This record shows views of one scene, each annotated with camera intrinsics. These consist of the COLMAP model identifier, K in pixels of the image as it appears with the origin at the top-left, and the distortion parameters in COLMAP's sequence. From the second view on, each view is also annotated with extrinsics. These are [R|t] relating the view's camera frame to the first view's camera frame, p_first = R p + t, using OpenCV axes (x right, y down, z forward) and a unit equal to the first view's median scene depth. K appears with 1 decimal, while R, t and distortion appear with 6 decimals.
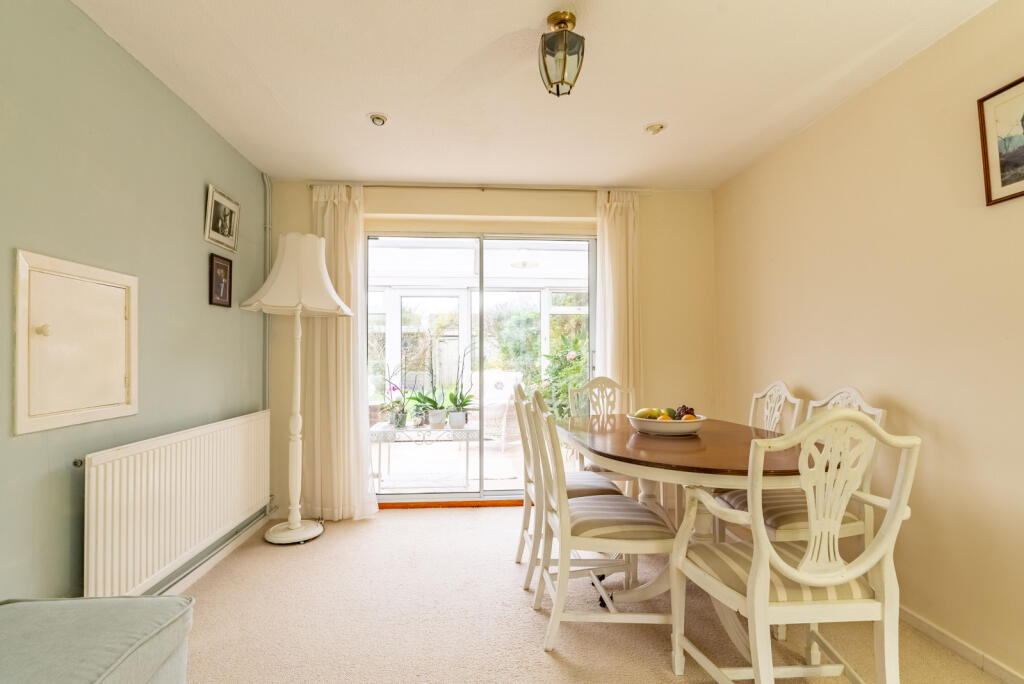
lens RADIAL K [[526.4, 0, 512.0], [0, 526.4, 342.0], [0, 0, 1]] dist [0.000132, 0.000032]
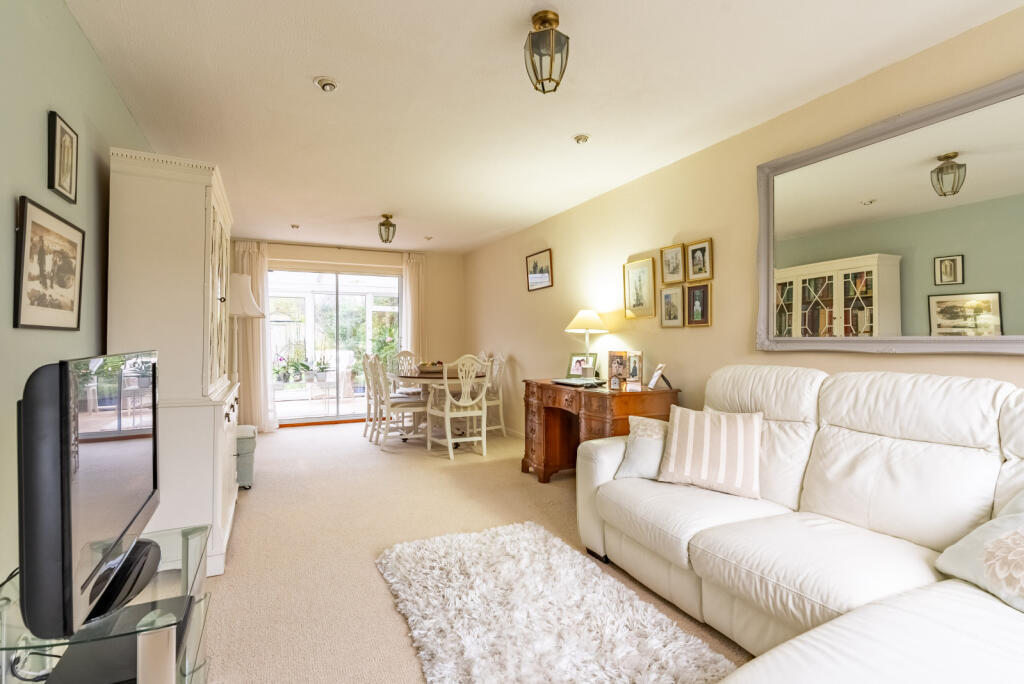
lens RADIAL K [[494.6, 0, 512.0], [0, 494.6, 342.0], [0, 0, 1]] dist [-0.000222, -0.000017]
pose [[0.933287, -0.002998, 0.359118, -0.109308], [-0.008271, 0.999520, 0.029840, -0.022128], [-0.359036, -0.030819, 0.932815, -0.790101]]
